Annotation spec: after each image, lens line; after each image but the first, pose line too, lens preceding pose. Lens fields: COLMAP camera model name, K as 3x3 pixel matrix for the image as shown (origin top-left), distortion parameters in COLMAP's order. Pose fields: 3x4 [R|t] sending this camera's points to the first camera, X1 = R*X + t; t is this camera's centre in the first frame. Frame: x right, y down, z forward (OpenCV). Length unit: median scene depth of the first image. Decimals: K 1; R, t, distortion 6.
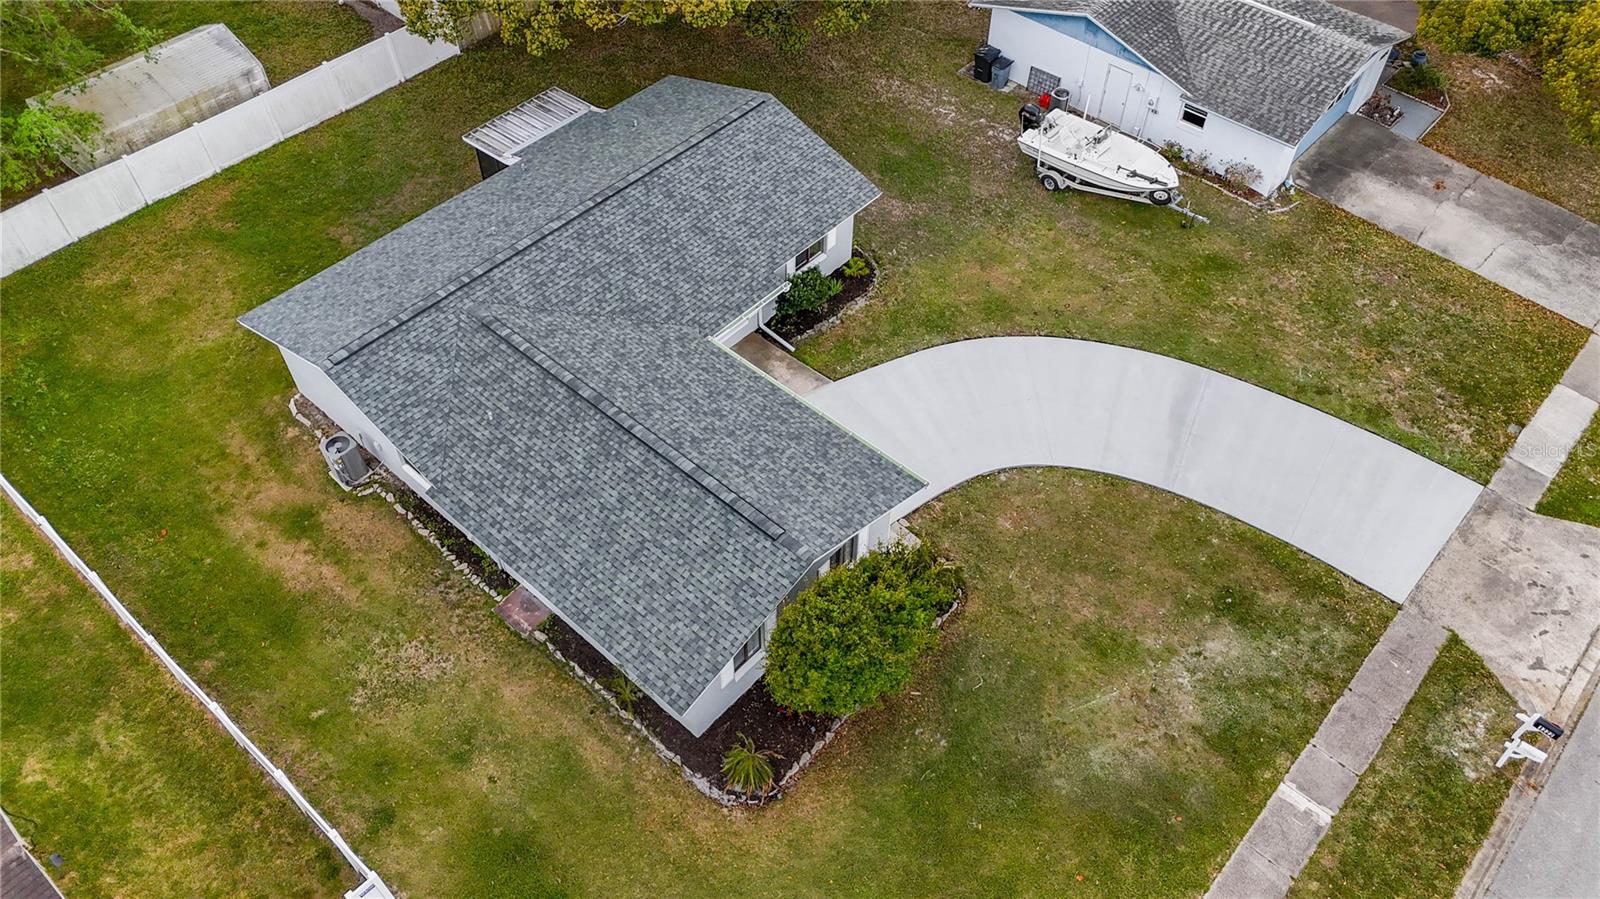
lens RADIAL K [[1183.5, 0, 800.0], [0, 1183.5, 449.5], [0, 0, 1]] dist [0.065695, -0.059959]
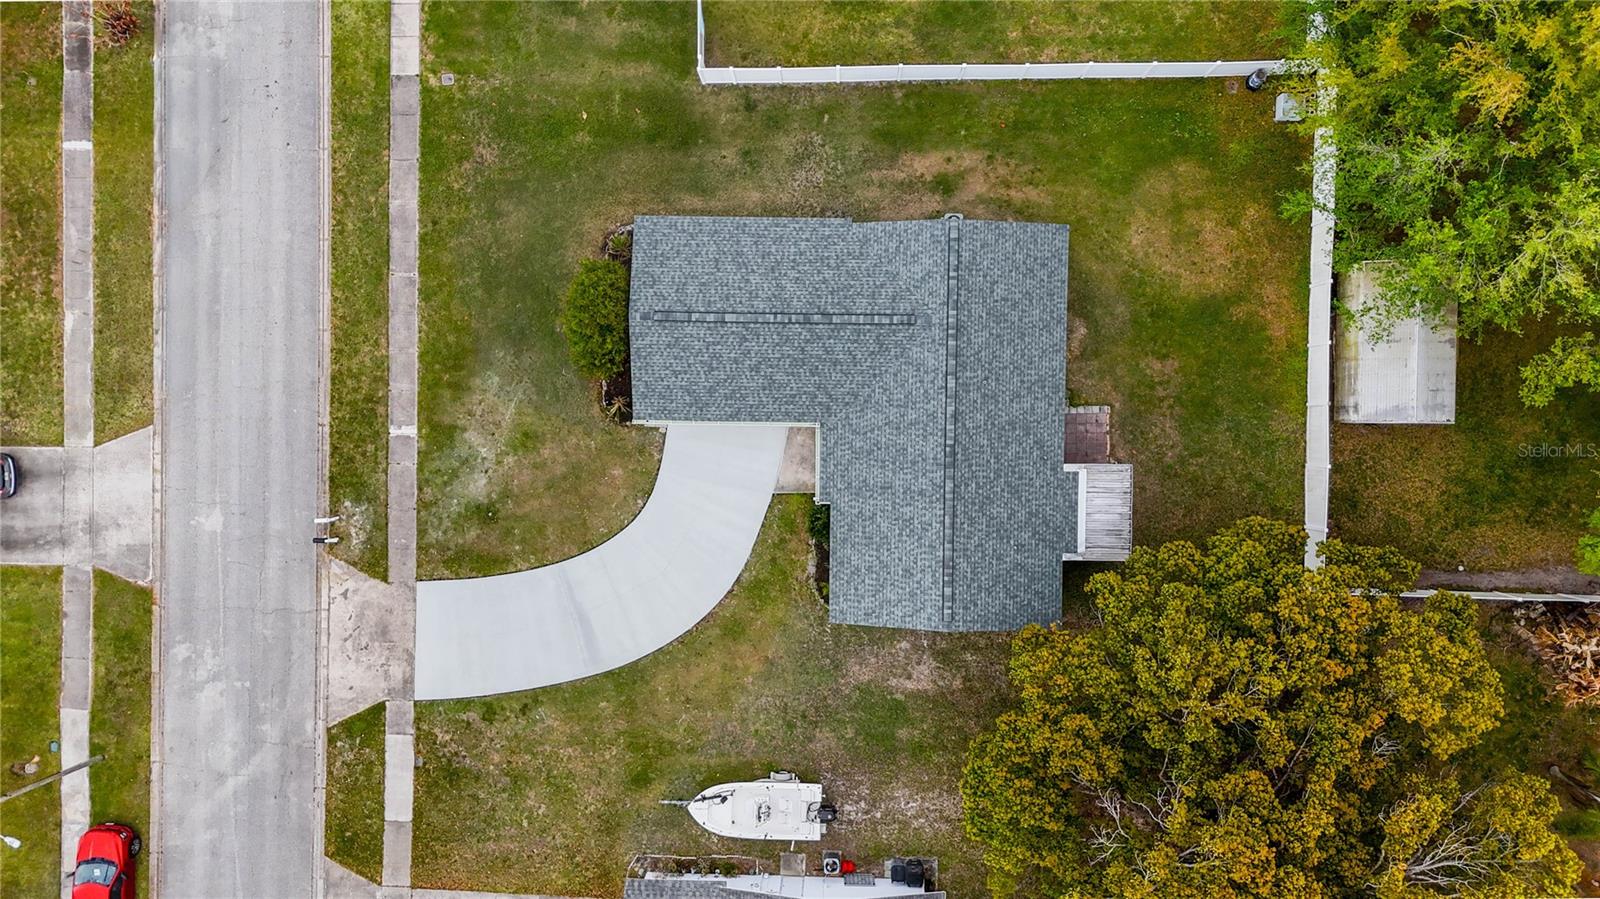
lens RADIAL K [[1183.5, 0, 800.0], [0, 1183.5, 449.5], [0, 0, 1]] dist [0.065695, -0.059959]
pose [[-0.751088, 0.659129, 0.037622, -0.090999], [-0.477400, -0.581600, 0.658657, -1.035202], [0.456021, 0.476749, 0.751502, -0.113608]]
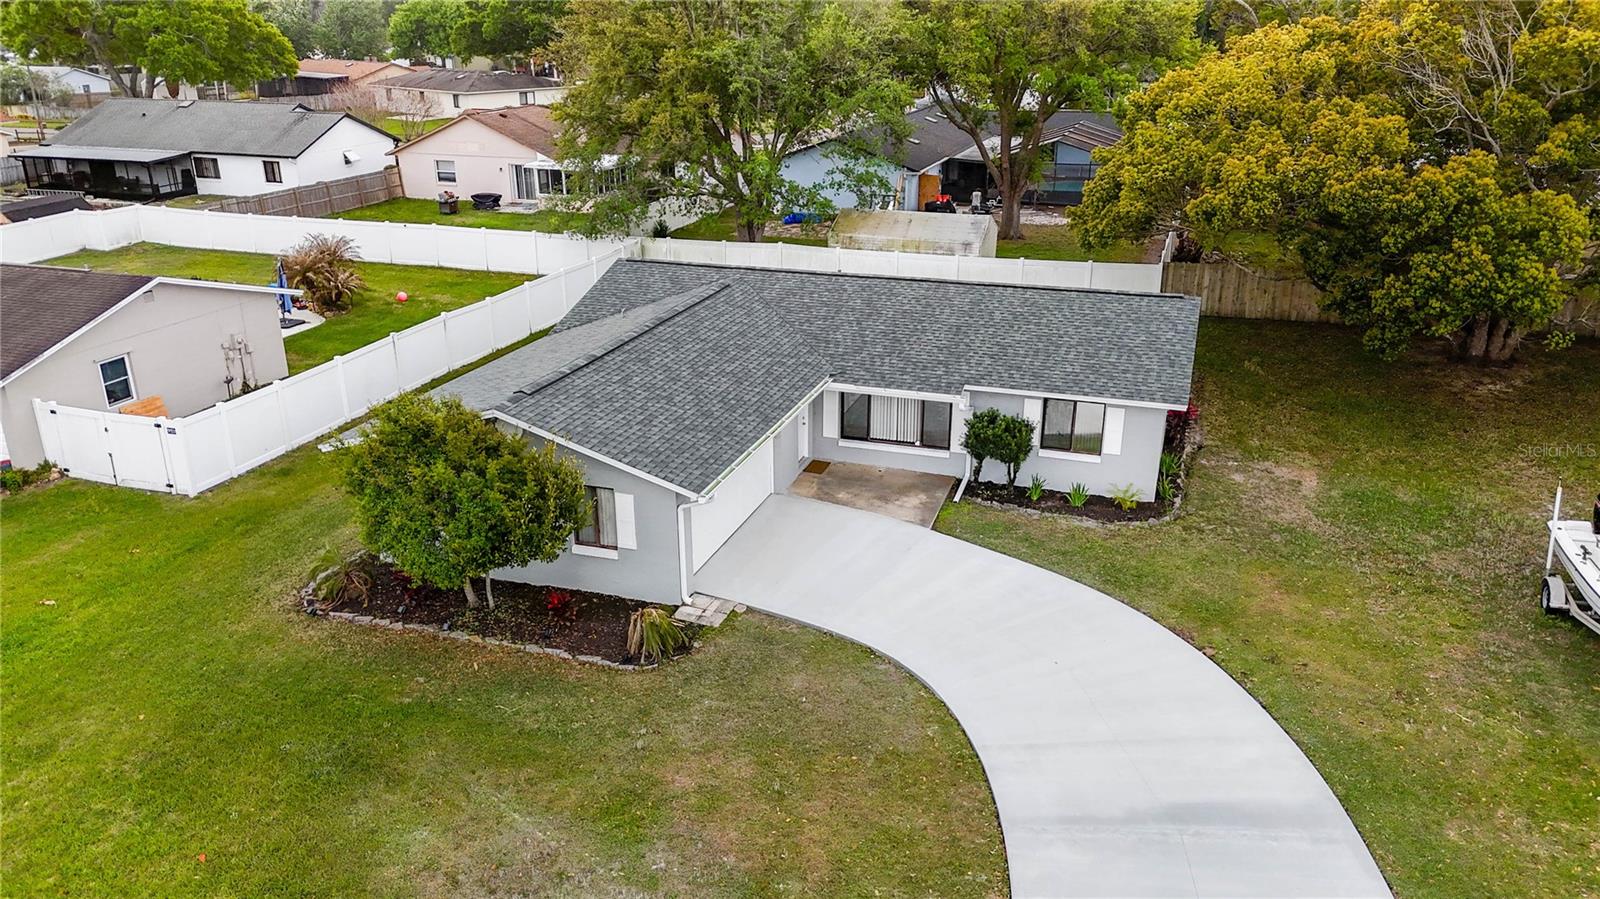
lens RADIAL K [[1183.5, 0, 800.0], [0, 1183.5, 449.5], [0, 0, 1]] dist [0.065695, -0.059959]
pose [[0.393258, 0.318343, -0.862558, 0.652117], [-0.695840, 0.716246, -0.052904, 0.004266], [0.600962, 0.621007, 0.503185, 0.550121]]
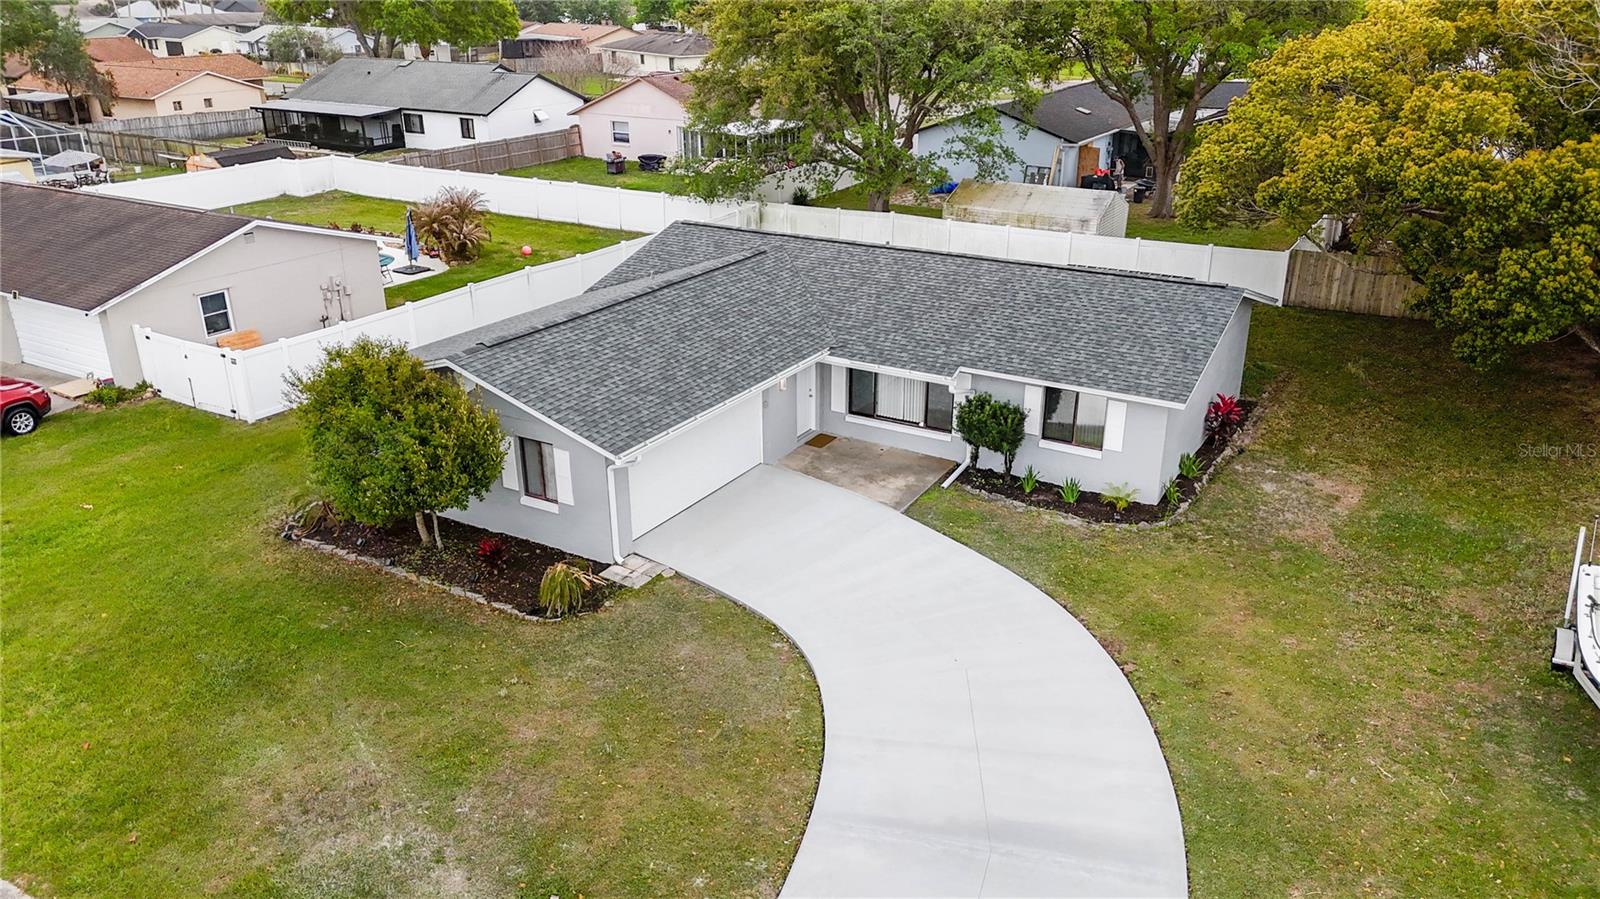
lens RADIAL K [[1183.5, 0, 800.0], [0, 1183.5, 449.5], [0, 0, 1]] dist [0.065695, -0.059959]
pose [[0.190915, 0.363522, -0.911813, 0.693221], [-0.743371, 0.660176, 0.107552, -0.119441], [0.641055, 0.657282, 0.396269, 0.659163]]
